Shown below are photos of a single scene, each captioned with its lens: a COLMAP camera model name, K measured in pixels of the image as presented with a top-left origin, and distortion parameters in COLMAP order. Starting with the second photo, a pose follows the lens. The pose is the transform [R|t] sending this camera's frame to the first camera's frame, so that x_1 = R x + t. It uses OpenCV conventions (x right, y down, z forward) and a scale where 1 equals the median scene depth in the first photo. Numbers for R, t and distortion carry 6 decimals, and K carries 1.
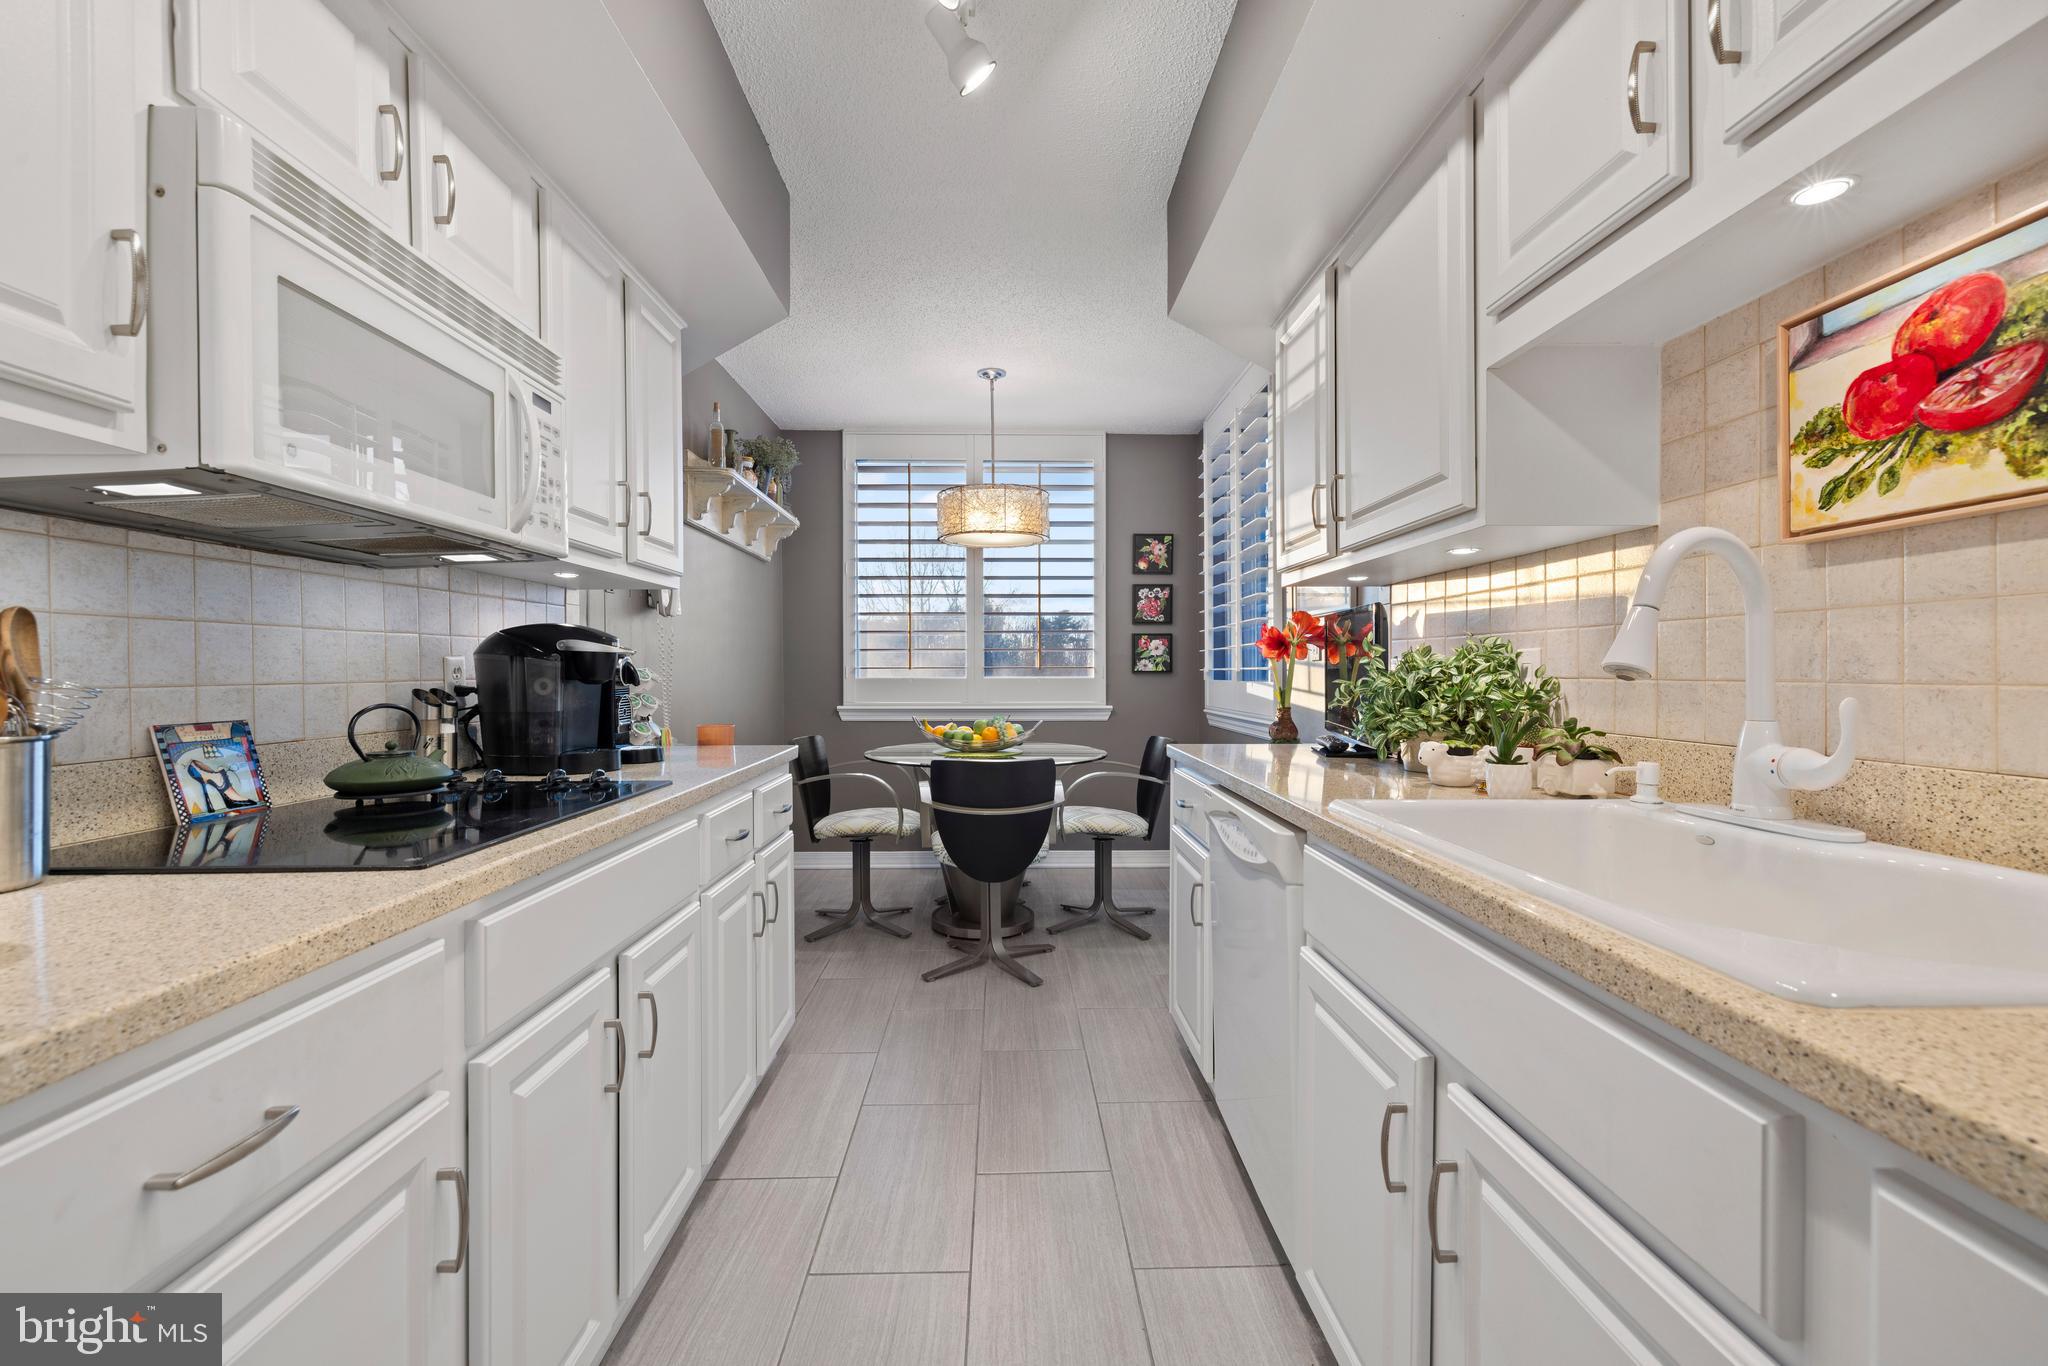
lens RADIAL K [[854.6, 0, 1025.3], [0, 854.6, 679.2], [0, 0, 1]] dist [0.001230, 0.000503]
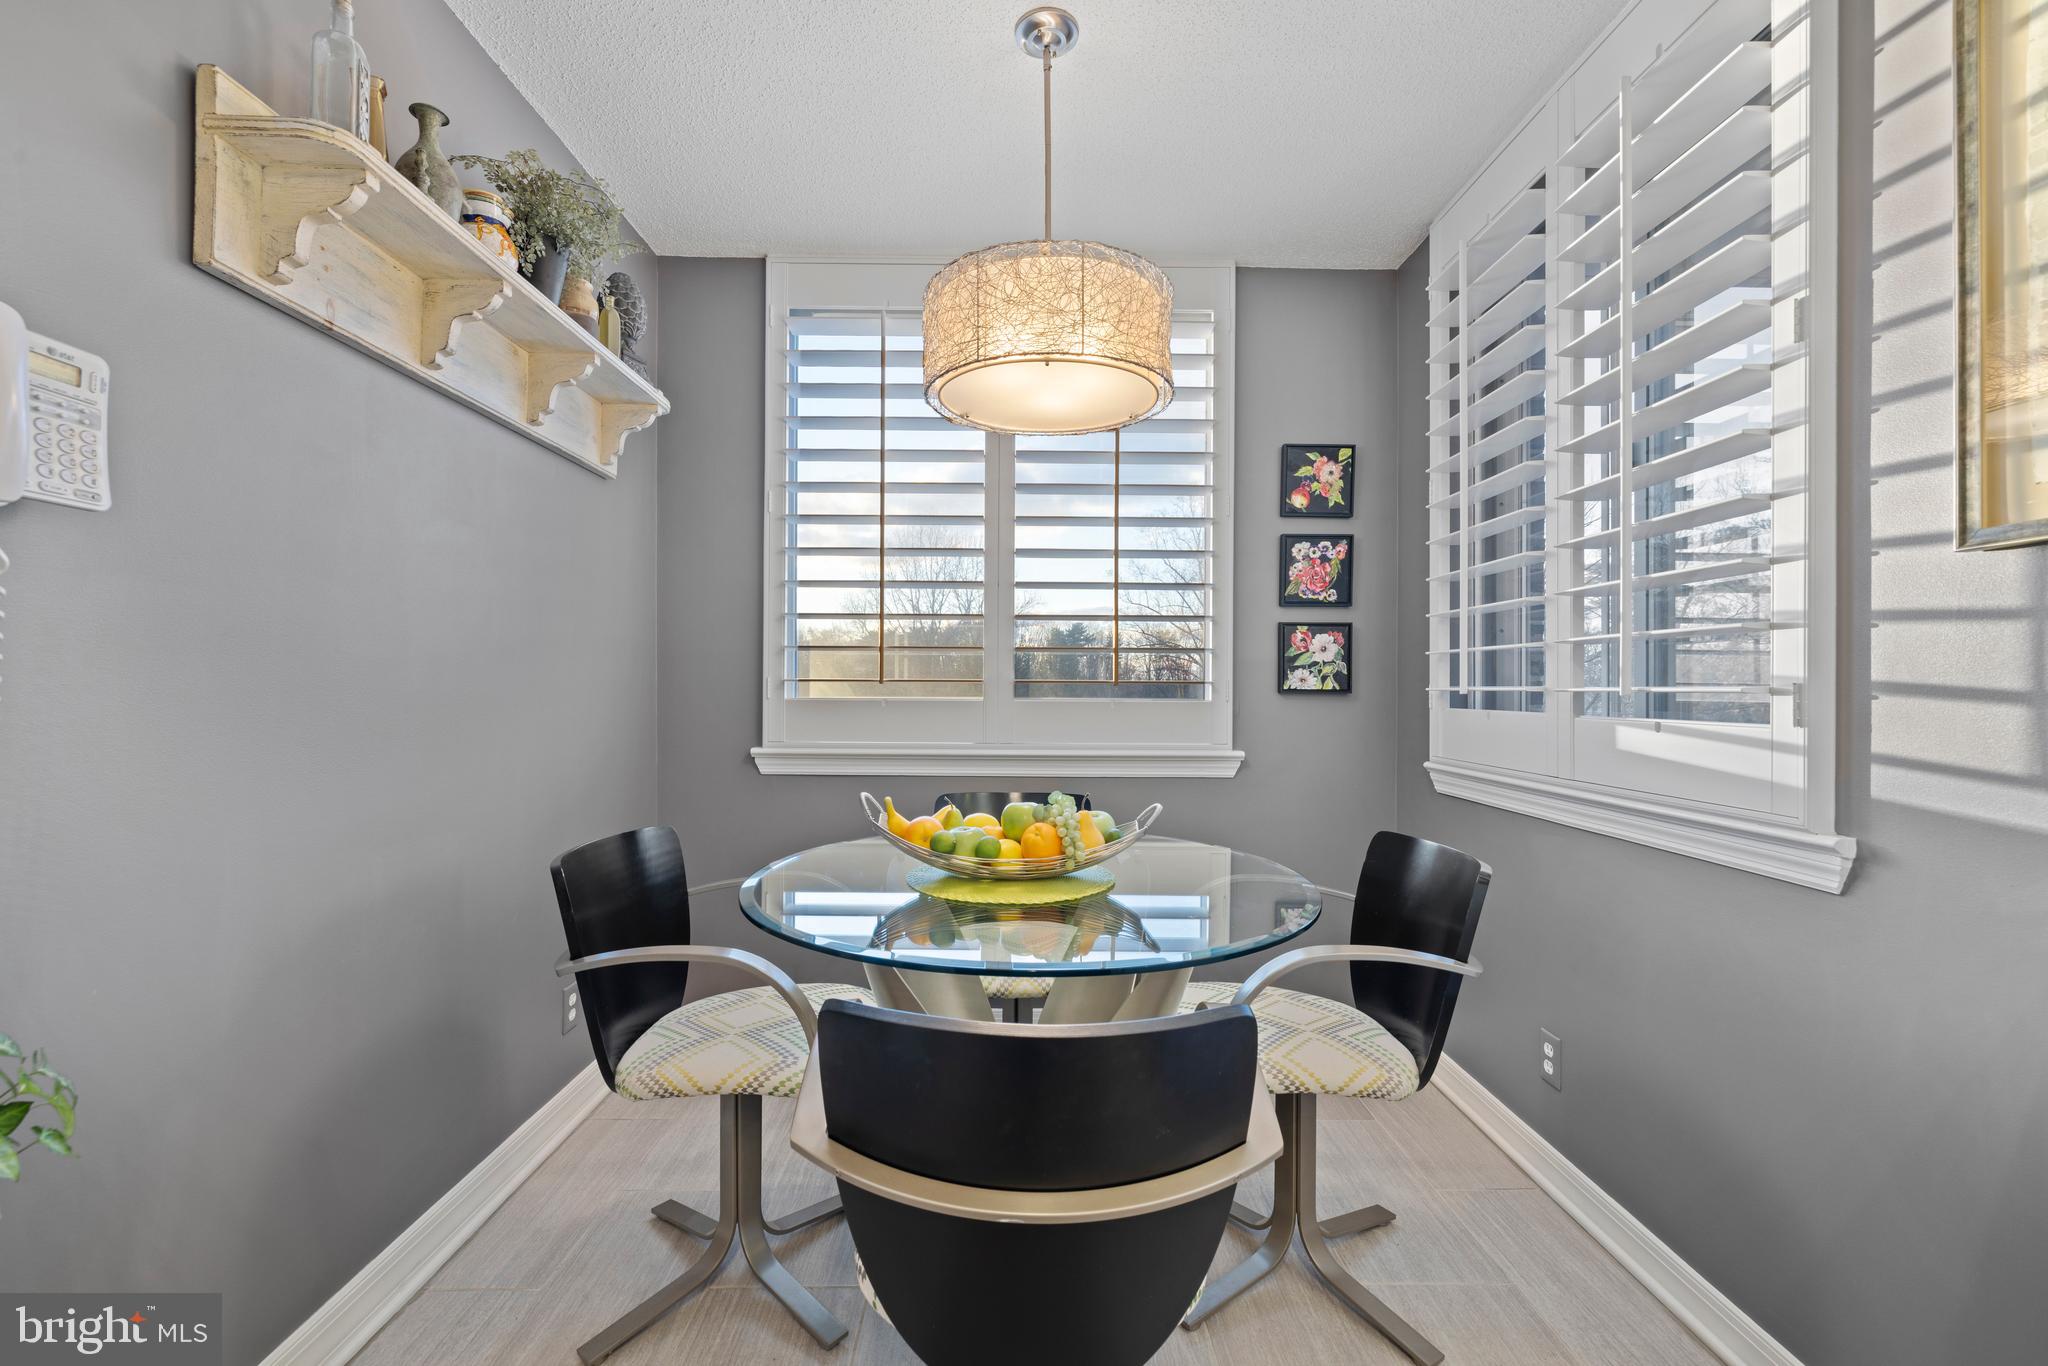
lens RADIAL K [[854.6, 0, 1025.3], [0, 854.6, 679.2], [0, 0, 1]] dist [0.001230, 0.000503]
pose [[0.999851, 0.007629, -0.015515, -0.032549], [-0.007893, 0.999824, -0.017026, -0.005531], [0.015382, 0.017146, 0.999735, 0.439500]]
